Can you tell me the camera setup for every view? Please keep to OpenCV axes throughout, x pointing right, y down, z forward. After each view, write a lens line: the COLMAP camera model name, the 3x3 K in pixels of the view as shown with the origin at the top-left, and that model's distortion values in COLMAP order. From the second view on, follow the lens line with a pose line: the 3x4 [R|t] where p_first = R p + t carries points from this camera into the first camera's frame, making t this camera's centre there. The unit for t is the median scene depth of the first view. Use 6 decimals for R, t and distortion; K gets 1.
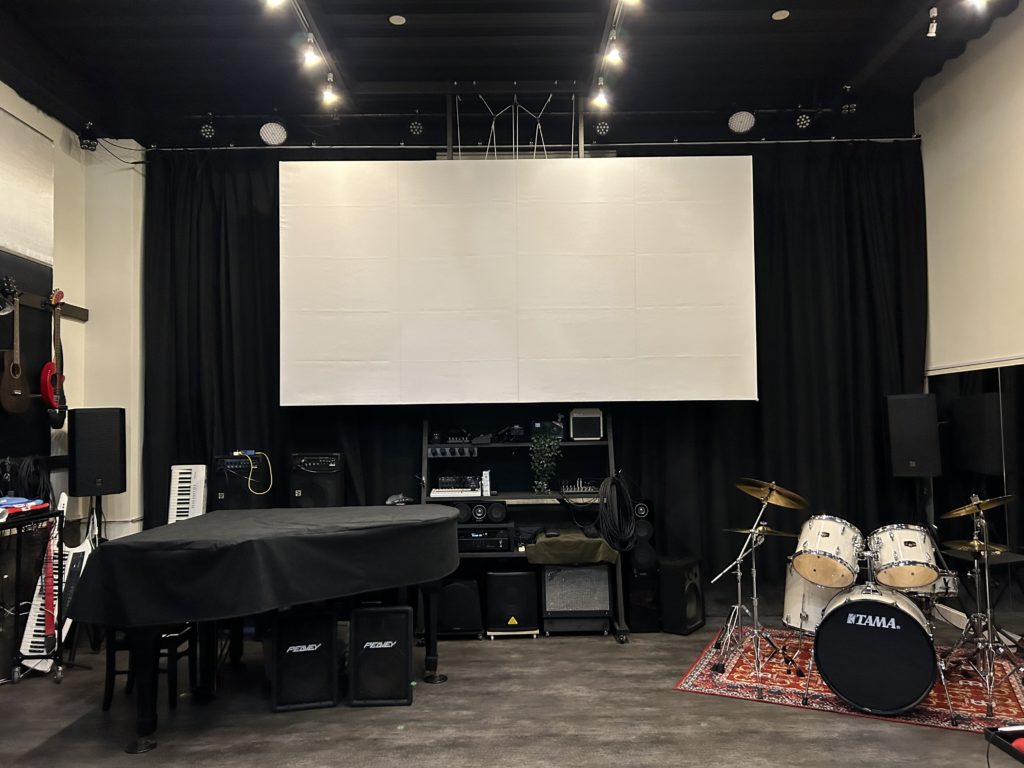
lens RADIAL K [[795.6, 0, 512.0], [0, 795.6, 384.0], [0, 0, 1]] dist [0.034212, 0.000580]
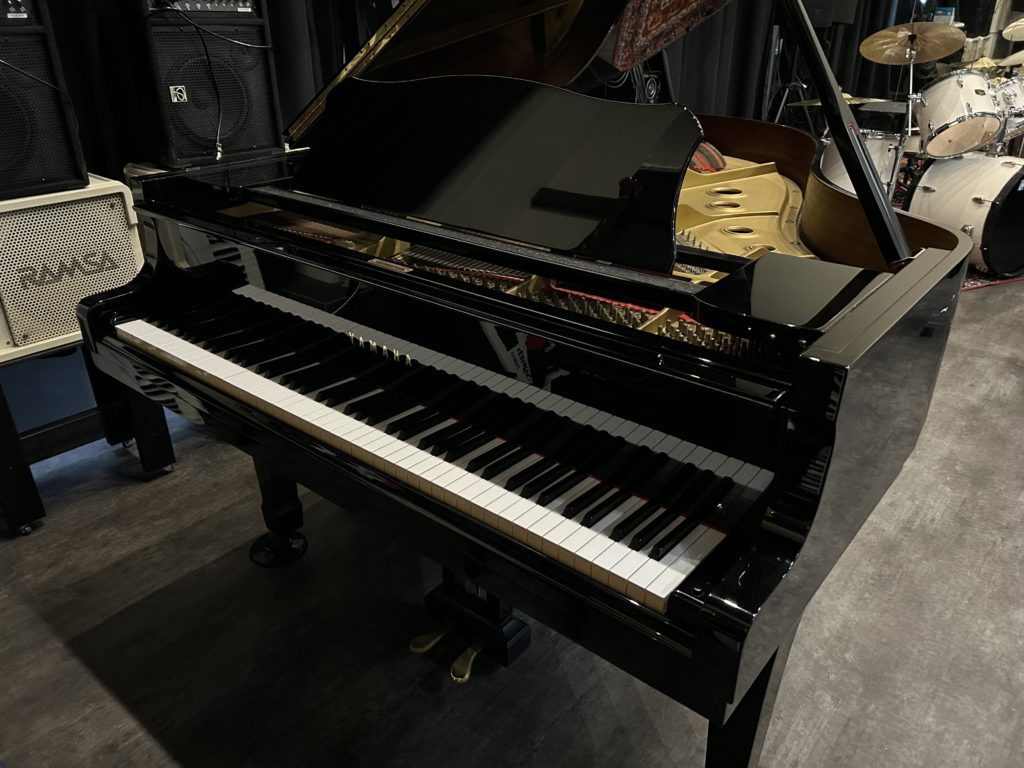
lens RADIAL K [[795.6, 0, 512.0], [0, 795.6, 384.0], [0, 0, 1]] dist [0.034212, 0.000580]
pose [[0.662107, -0.314628, 0.680164, -0.634342], [-0.039469, 0.891701, 0.450901, 0.115707], [-0.748369, -0.325391, 0.577983, 0.853930]]
